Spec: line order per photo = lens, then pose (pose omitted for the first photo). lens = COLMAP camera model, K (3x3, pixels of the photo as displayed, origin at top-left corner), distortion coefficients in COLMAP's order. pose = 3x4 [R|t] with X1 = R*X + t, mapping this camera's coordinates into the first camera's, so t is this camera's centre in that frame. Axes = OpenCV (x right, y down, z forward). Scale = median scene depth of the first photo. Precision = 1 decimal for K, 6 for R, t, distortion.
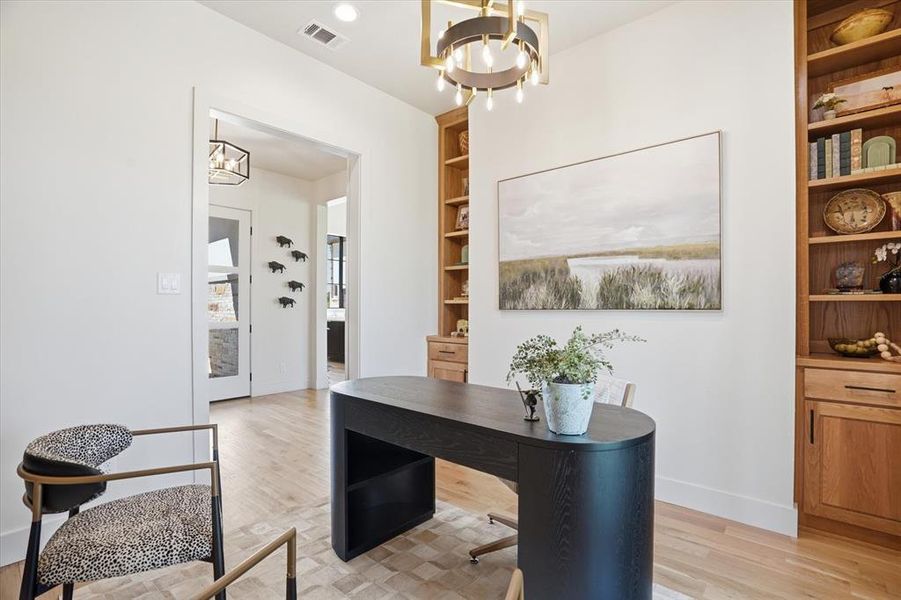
lens RADIAL K [[422.7, 0, 453.4], [0, 422.7, 301.9], [0, 0, 1]] dist [-0.004120, 0.000013]
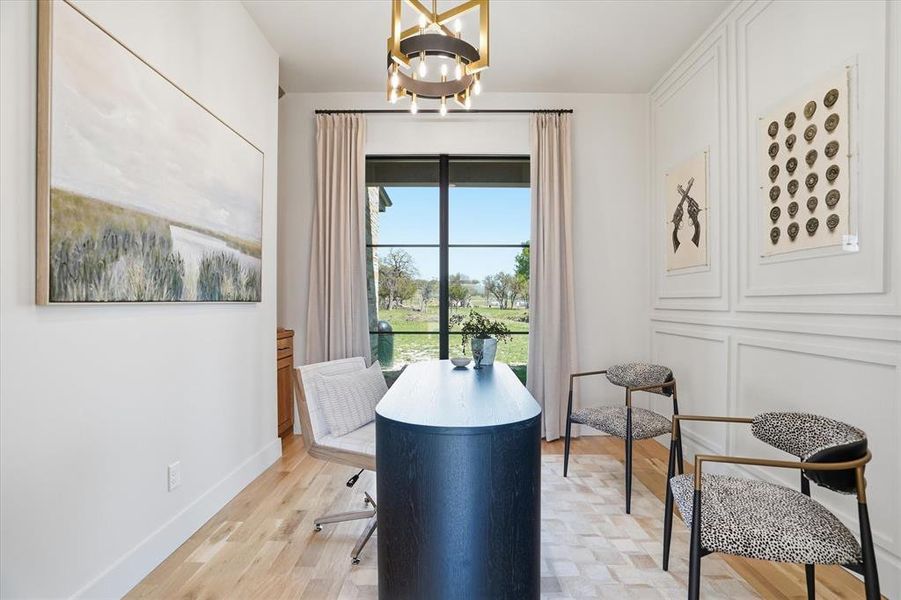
lens RADIAL K [[422.7, 0, 453.4], [0, 422.7, 301.9], [0, 0, 1]] dist [-0.004120, 0.000013]
pose [[-0.636770, -0.000311, 0.771054, -0.514325], [-0.010918, 0.999903, -0.008613, 0.018781], [-0.770976, -0.013903, -0.636712, 1.073222]]
